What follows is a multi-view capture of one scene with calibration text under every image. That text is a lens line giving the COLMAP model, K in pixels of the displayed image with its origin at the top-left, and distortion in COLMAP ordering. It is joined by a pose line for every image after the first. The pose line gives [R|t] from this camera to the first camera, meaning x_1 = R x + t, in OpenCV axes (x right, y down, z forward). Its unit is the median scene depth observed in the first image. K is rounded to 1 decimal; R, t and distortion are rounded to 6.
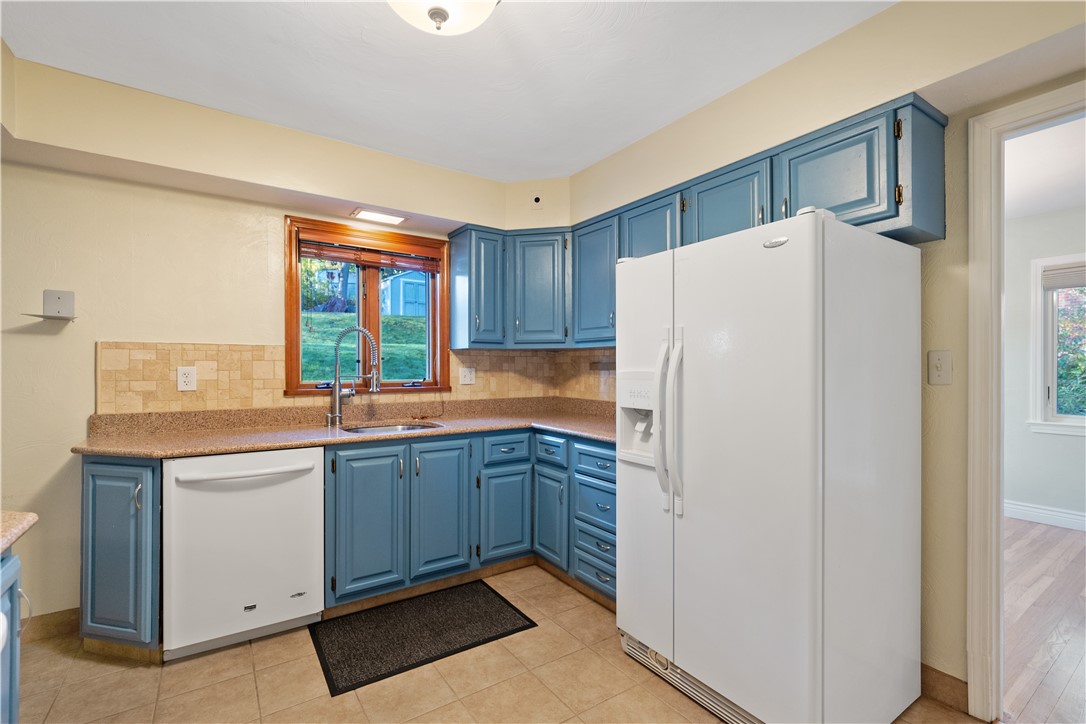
lens RADIAL K [[498.8, 0, 546.8], [0, 498.8, 367.2], [0, 0, 1]] dist [-0.003697, 0.001496]
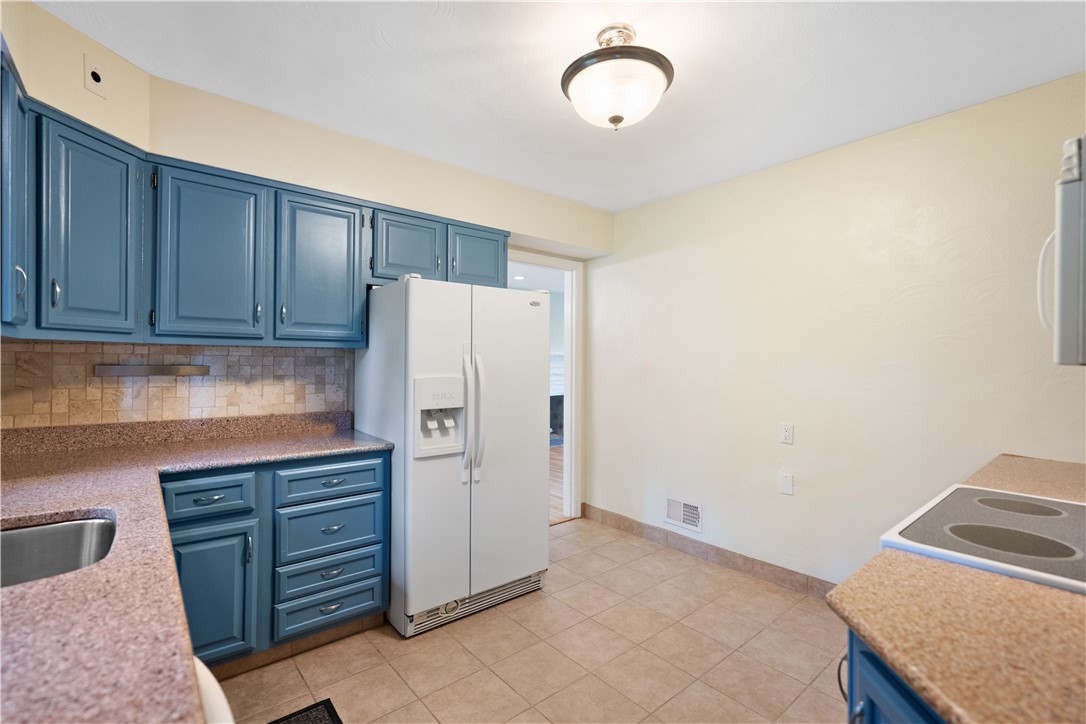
lens RADIAL K [[498.8, 0, 542.6], [0, 498.8, 359.3], [0, 0, 1]] dist [-0.003697, 0.001496]
pose [[-0.127401, 0.006730, 0.991828, -0.819752], [-0.007748, 0.999940, -0.007780, -0.020657], [-0.991821, -0.008676, -0.127342, 0.735078]]
